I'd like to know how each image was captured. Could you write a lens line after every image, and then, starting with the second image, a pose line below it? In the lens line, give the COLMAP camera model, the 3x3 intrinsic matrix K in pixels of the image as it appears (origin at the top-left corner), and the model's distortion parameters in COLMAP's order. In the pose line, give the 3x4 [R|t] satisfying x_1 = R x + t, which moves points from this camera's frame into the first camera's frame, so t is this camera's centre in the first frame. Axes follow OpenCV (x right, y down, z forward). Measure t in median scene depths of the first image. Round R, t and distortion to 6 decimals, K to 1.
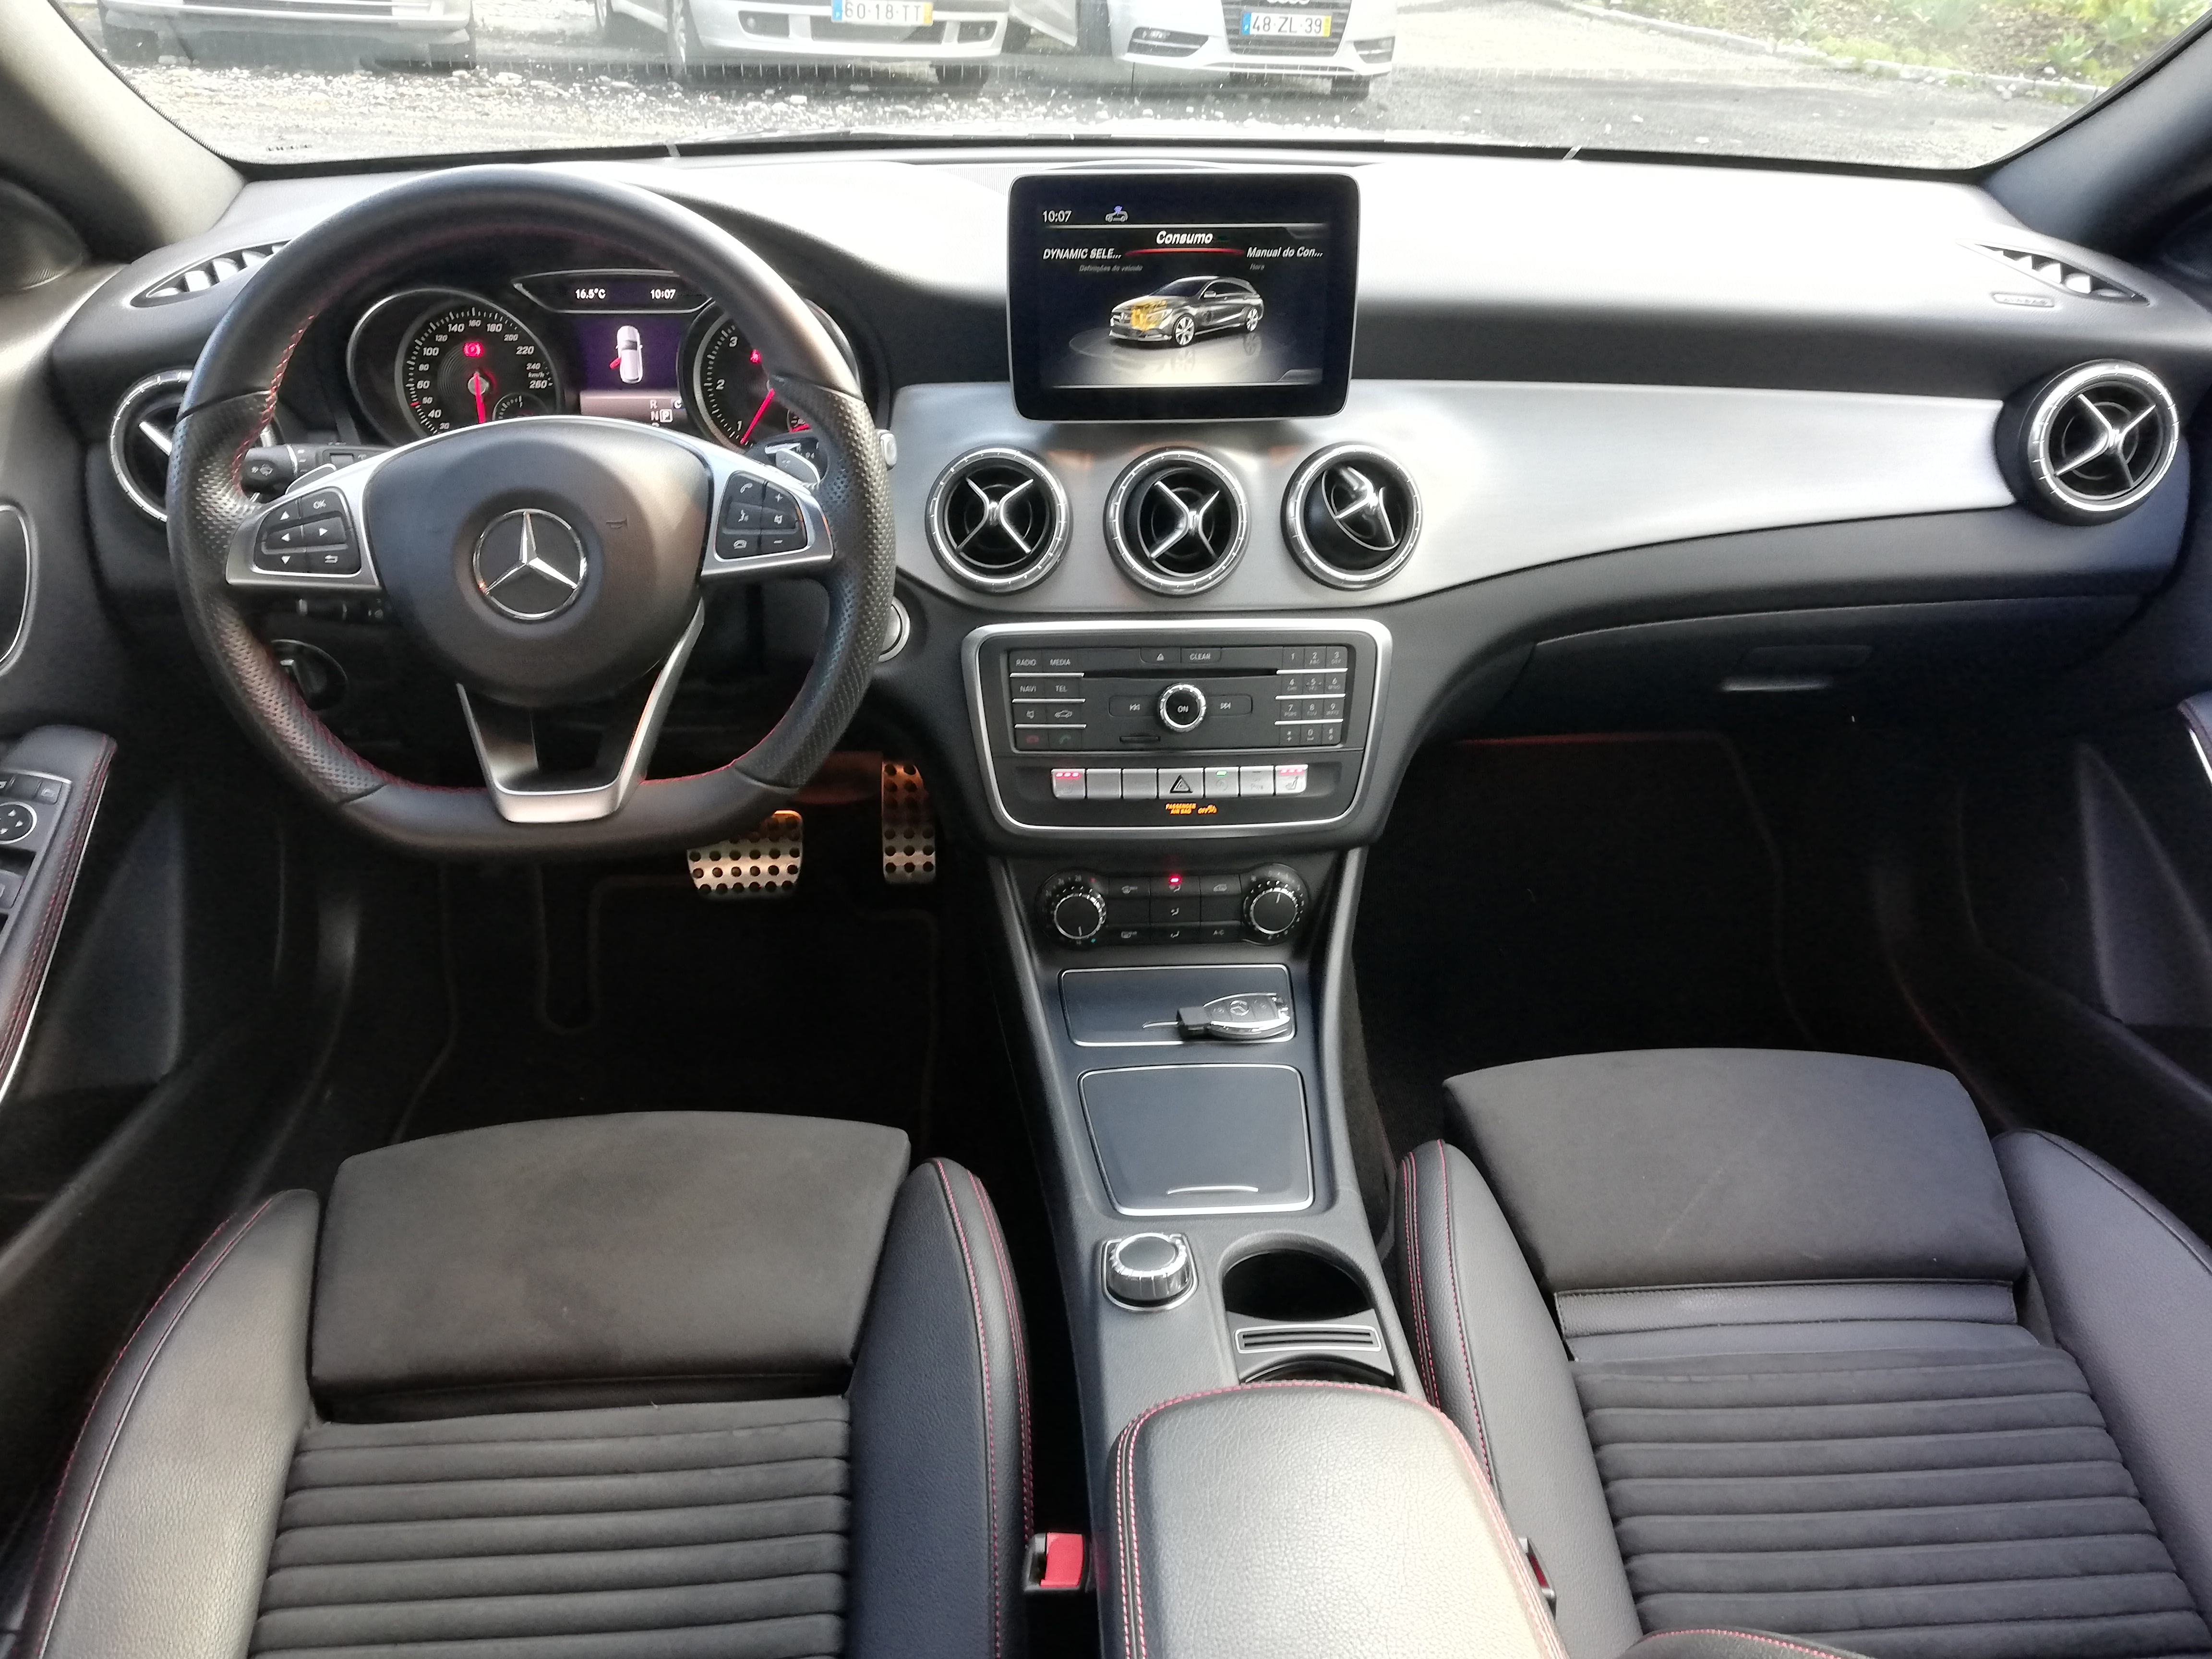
lens RADIAL K [[1713.0, 0, 1098.6], [0, 1713.0, 844.2], [0, 0, 1]] dist [0.030375, -0.057745]
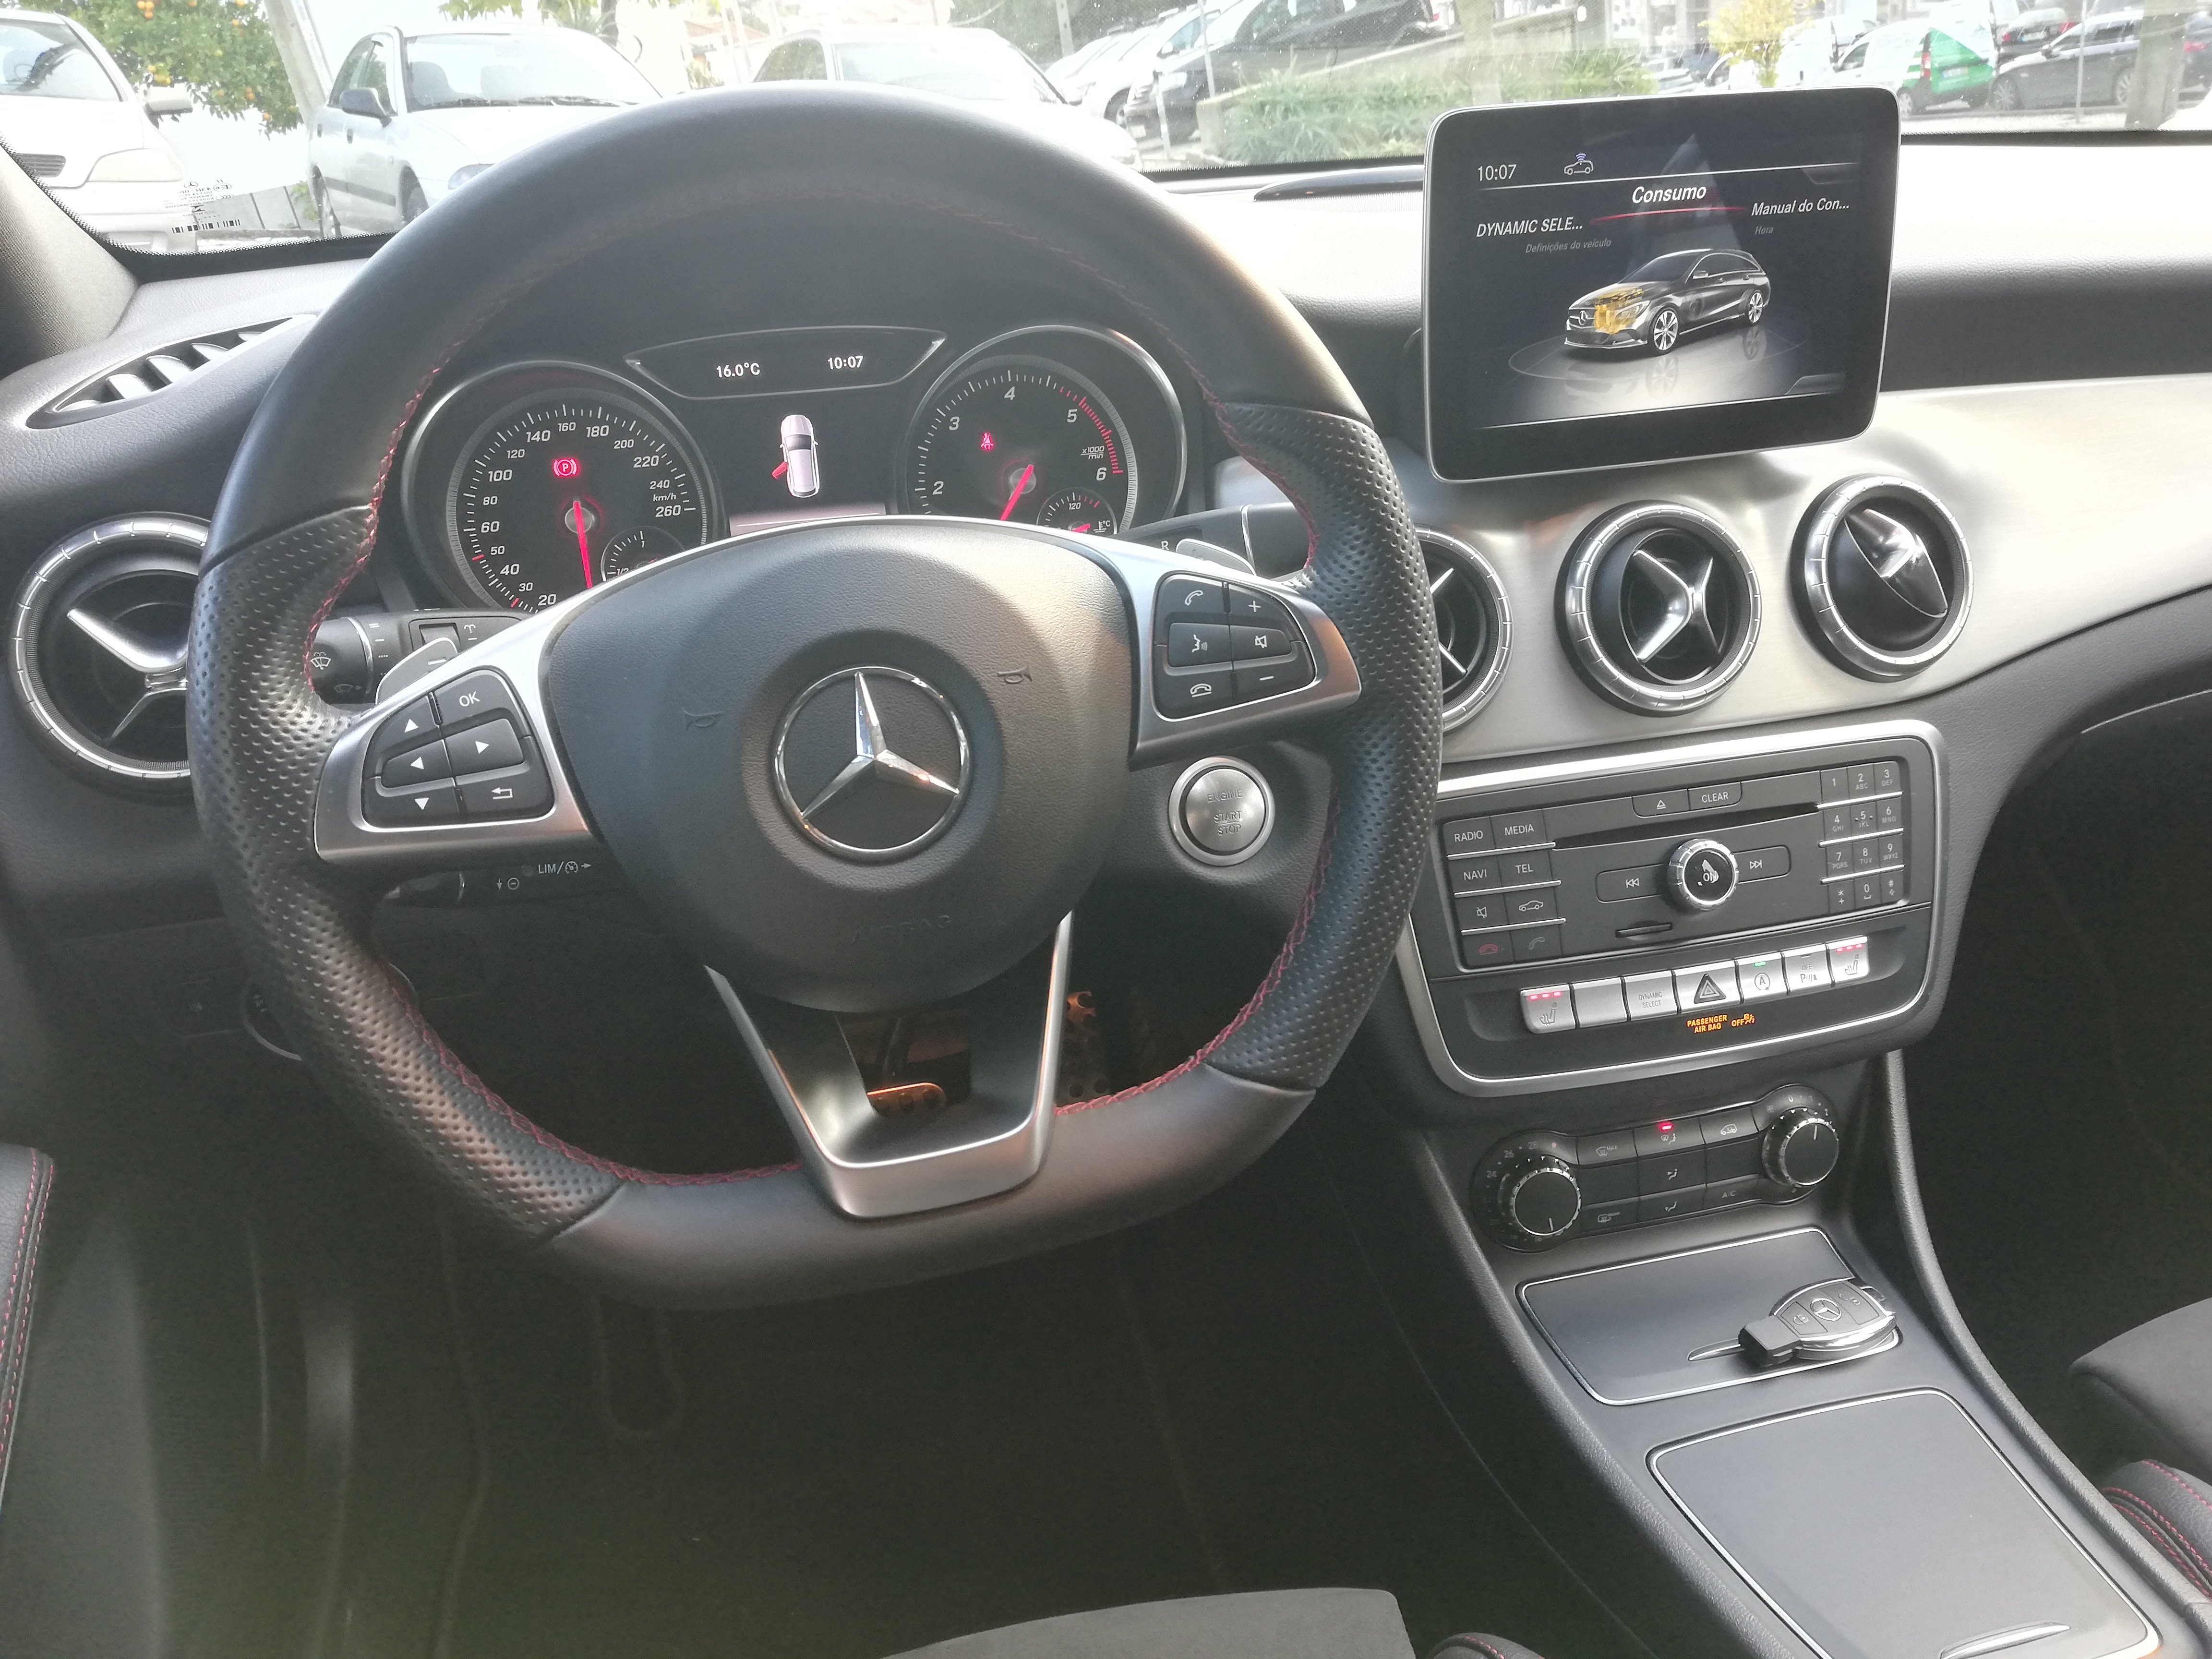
lens RADIAL K [[1713.0, 0, 1097.1], [0, 1713.0, 828.3], [0, 0, 1]] dist [0.030375, -0.057745]
pose [[0.983783, -0.118933, 0.134259, -0.275207], [0.133369, 0.985574, -0.104192, -0.059163], [-0.119930, 0.120409, 0.985453, 0.357793]]
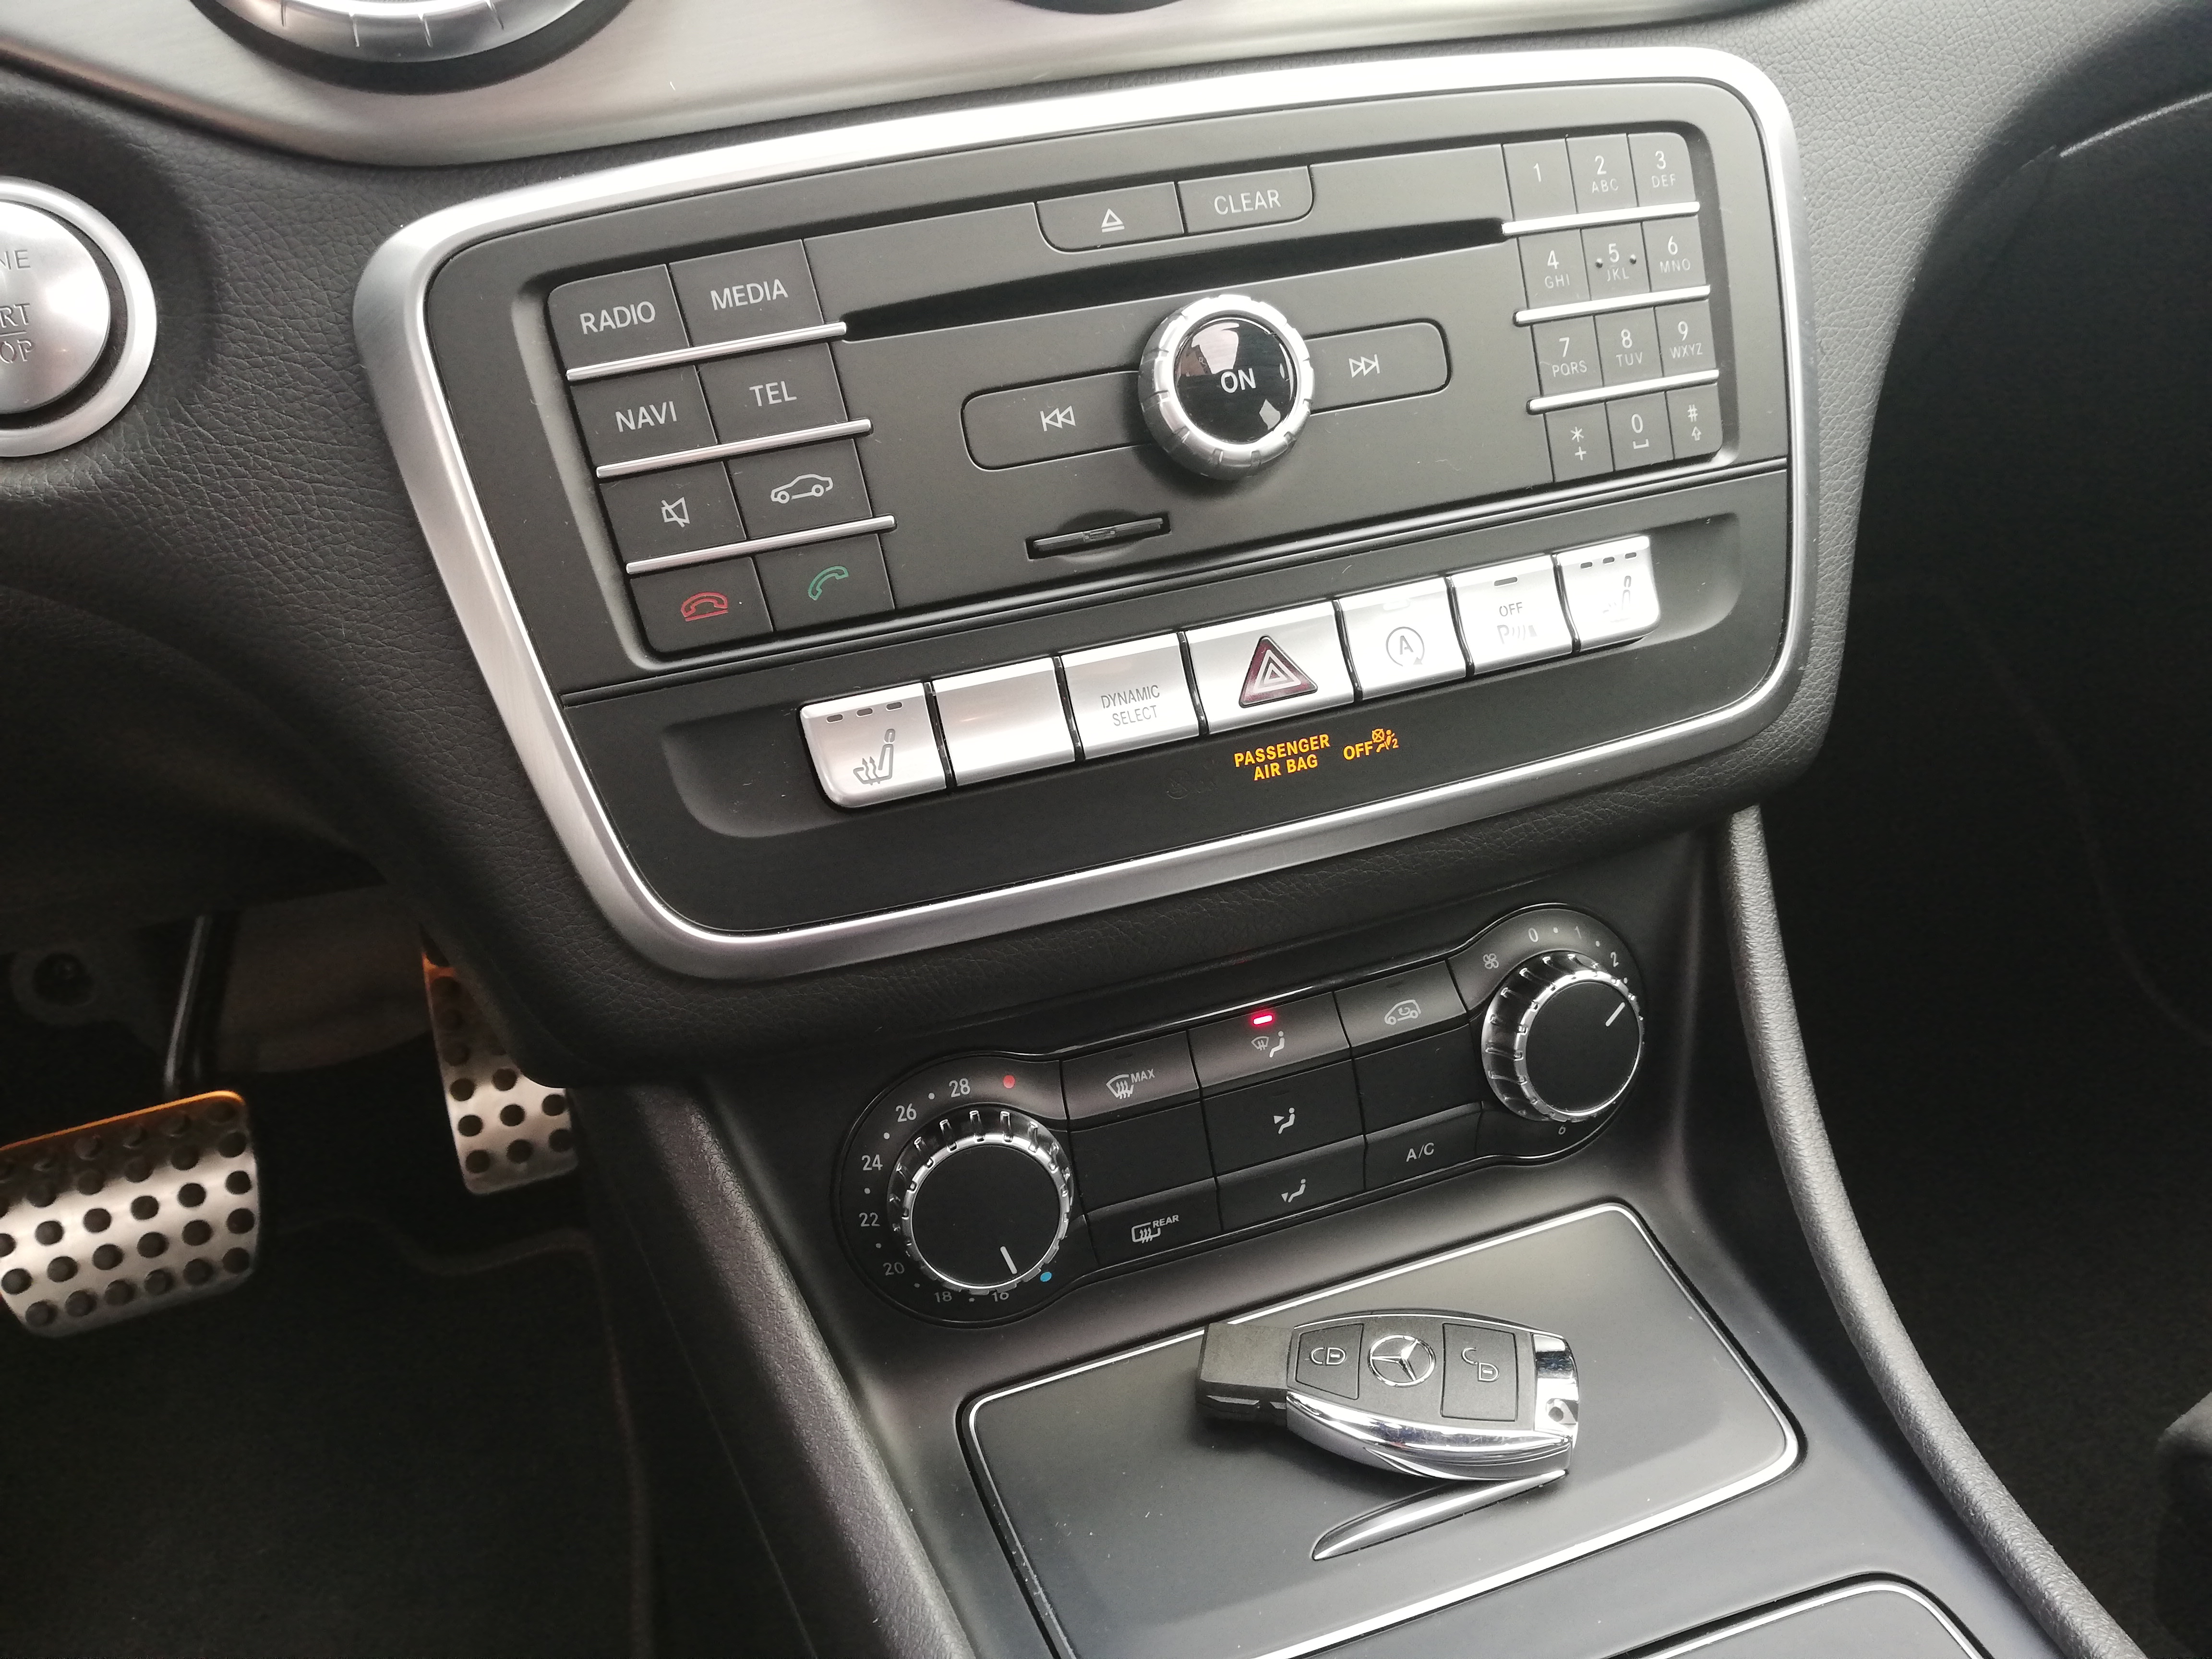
lens RADIAL K [[1713.0, 0, 1123.9], [0, 1713.0, 825.5], [0, 0, 1]] dist [0.030375, -0.057745]
pose [[0.961224, -0.203335, 0.186286, -0.032814], [0.222925, 0.970592, -0.090856, 0.010113], [-0.162334, 0.128861, 0.978286, 0.741673]]
